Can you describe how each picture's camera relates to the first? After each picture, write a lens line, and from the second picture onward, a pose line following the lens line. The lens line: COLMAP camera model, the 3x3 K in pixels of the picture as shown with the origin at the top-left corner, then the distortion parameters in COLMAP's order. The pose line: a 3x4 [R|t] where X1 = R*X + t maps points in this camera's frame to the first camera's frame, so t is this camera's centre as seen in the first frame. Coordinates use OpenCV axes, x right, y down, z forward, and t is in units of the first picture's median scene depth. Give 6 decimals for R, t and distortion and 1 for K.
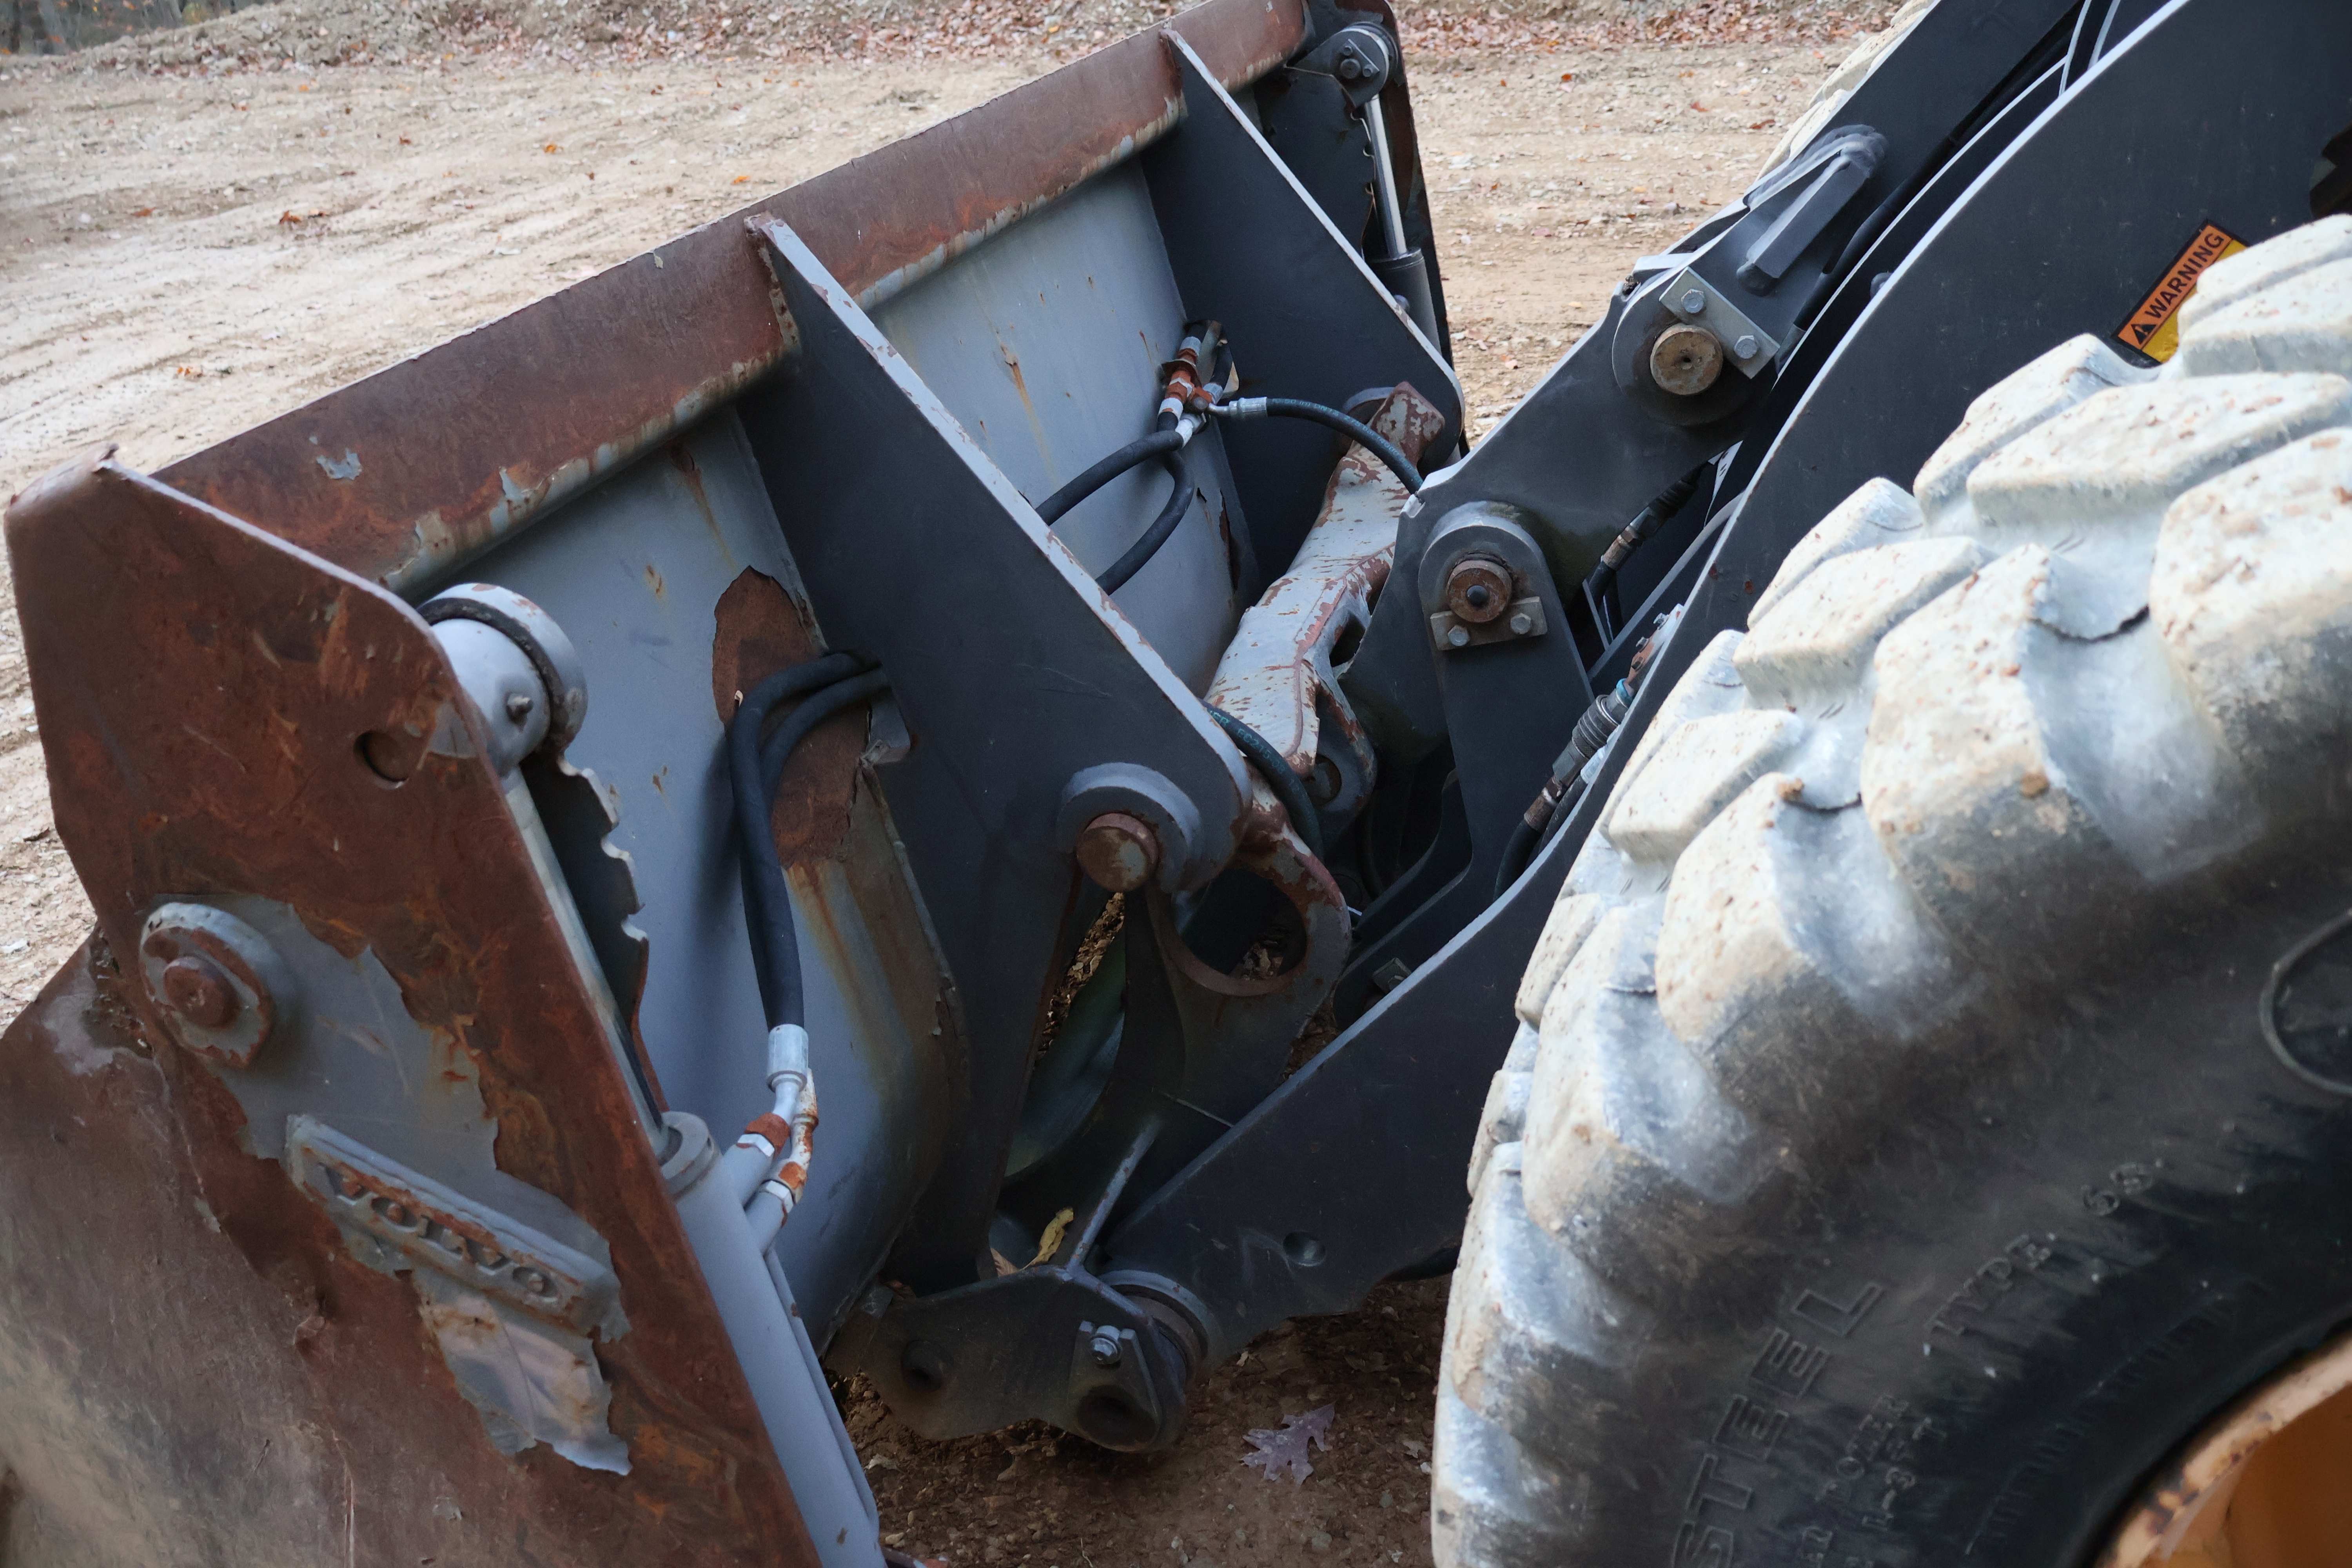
lens RADIAL K [[1971.7, 0, 1176.0], [0, 1971.7, 784.0], [0, 0, 1]] dist [0.007252, 0.004915]
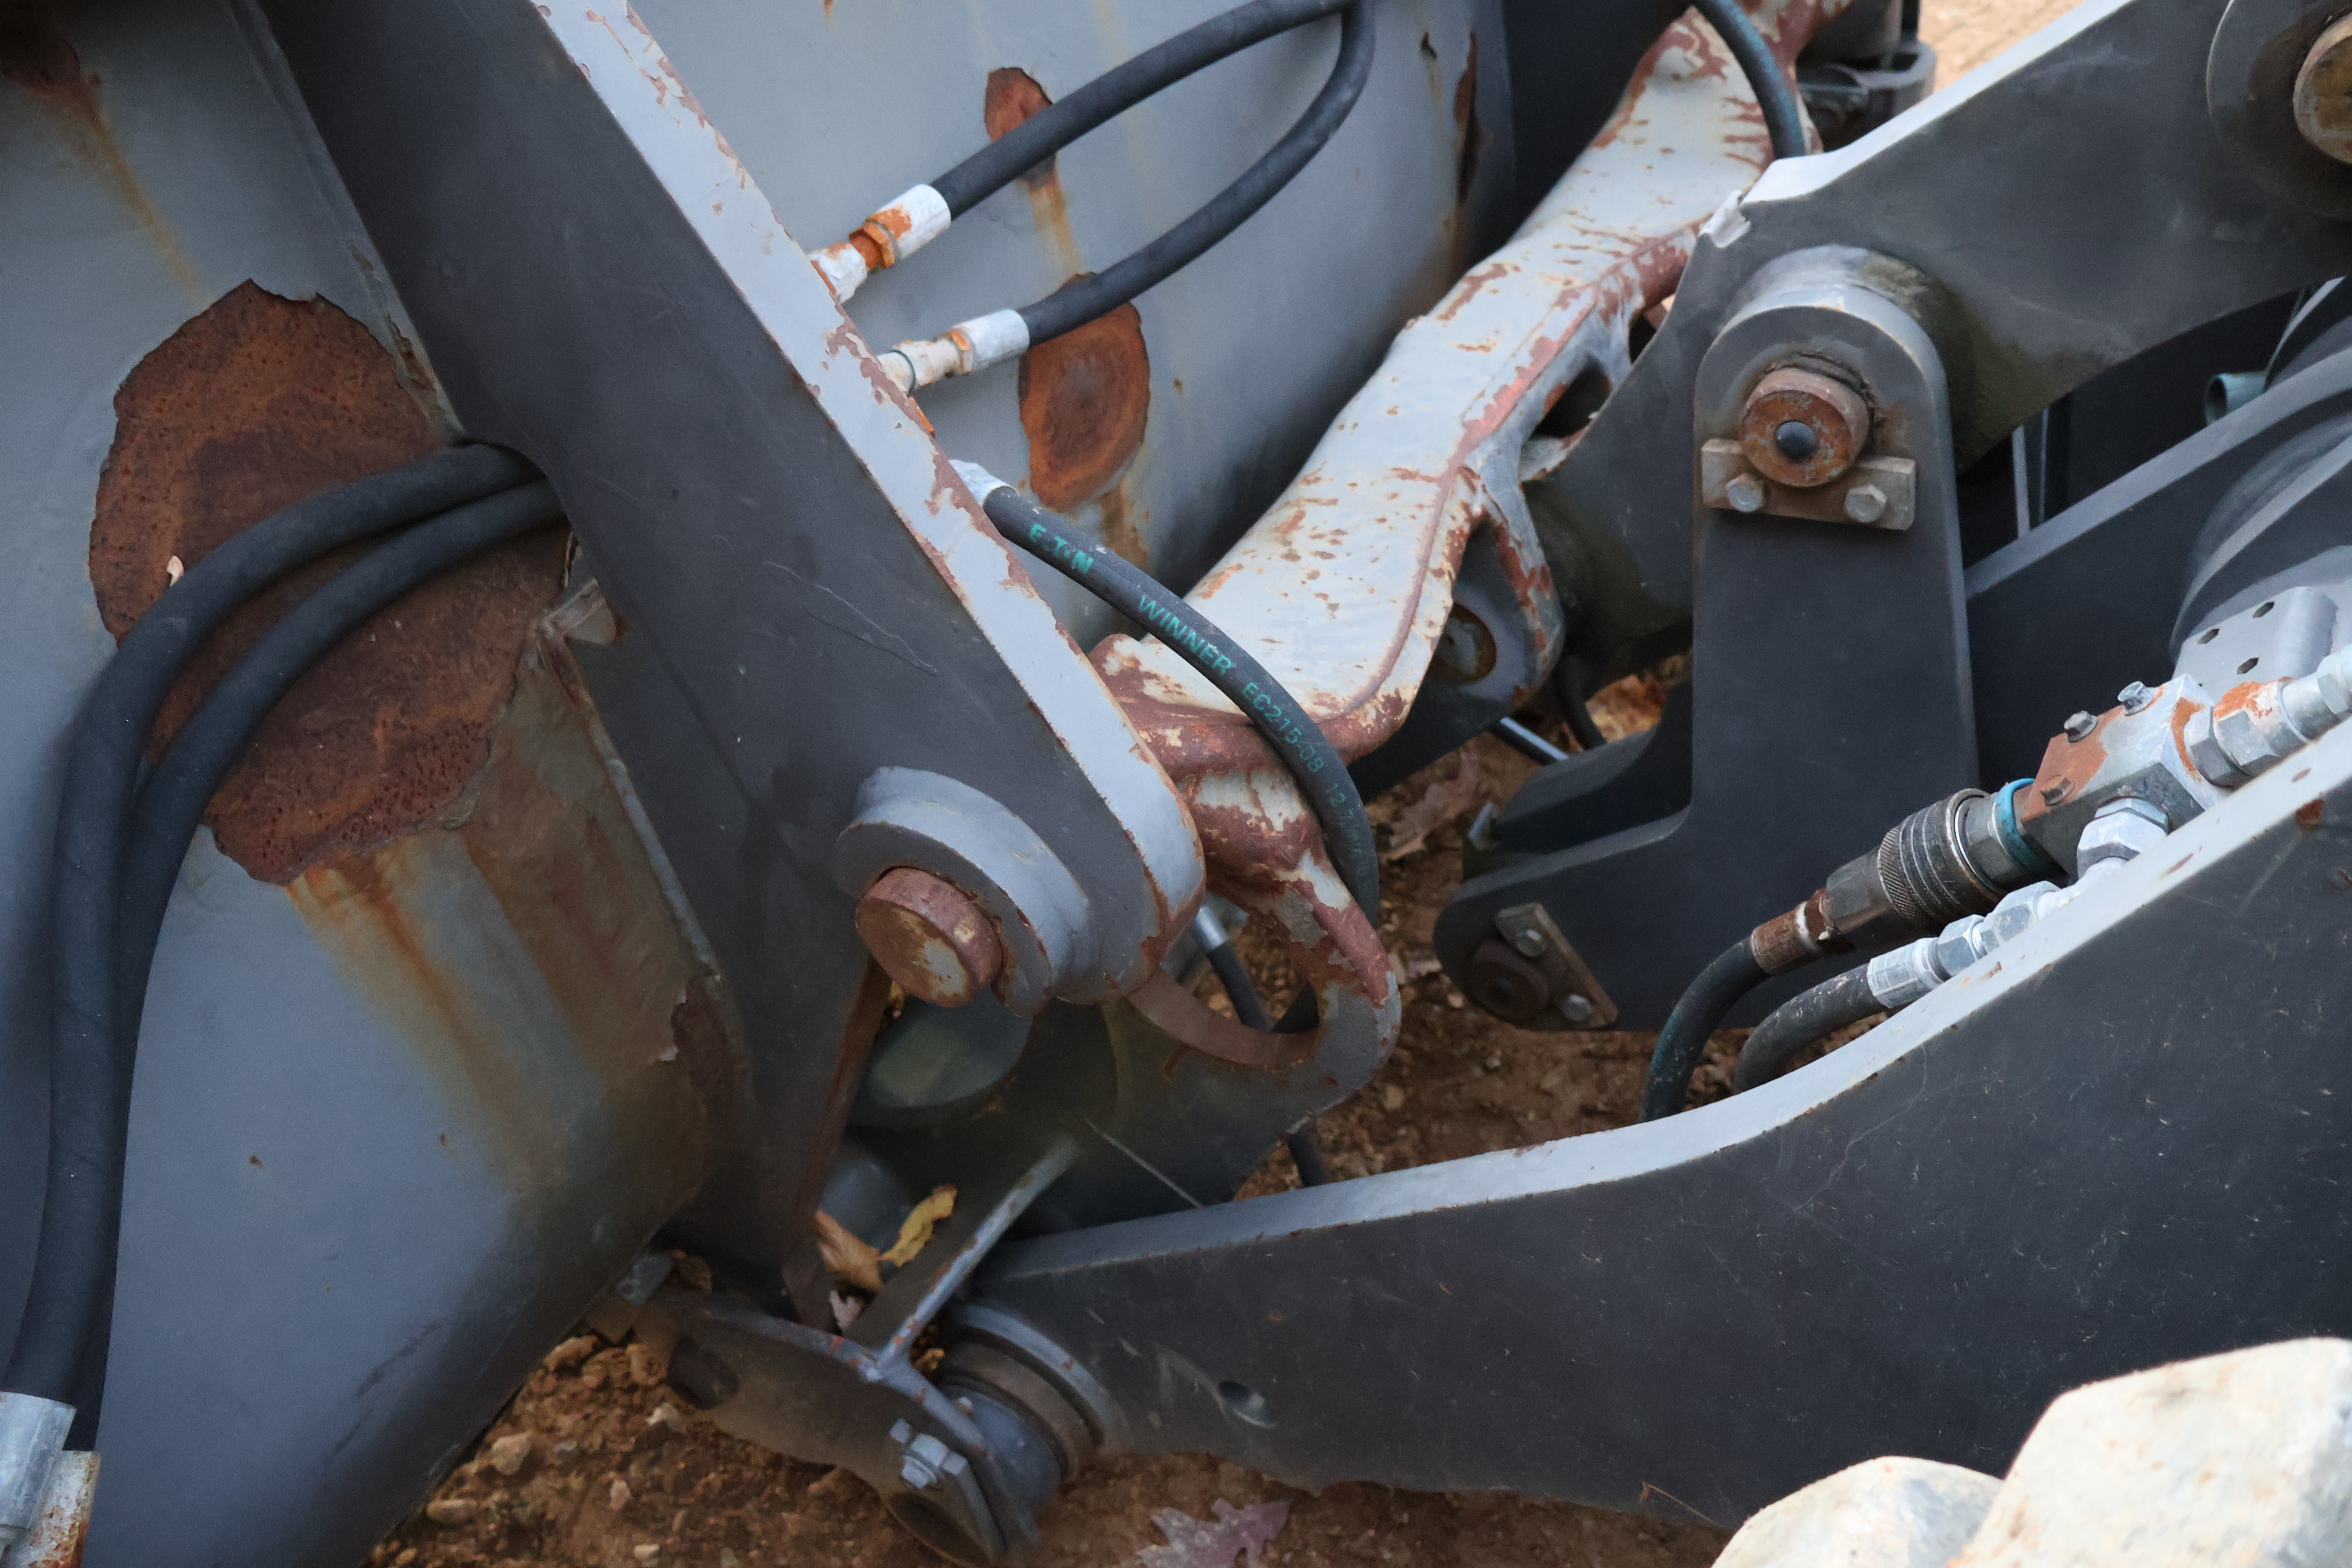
lens RADIAL K [[1962.8, 0, 1167.1], [0, 1962.8, 779.7], [0, 0, 1]] dist [-0.003268, 0.007098]
pose [[0.969182, 0.213661, -0.122619, 0.075657], [-0.163048, 0.929484, 0.330869, -0.162877], [0.184666, -0.300680, 0.935676, 0.462513]]
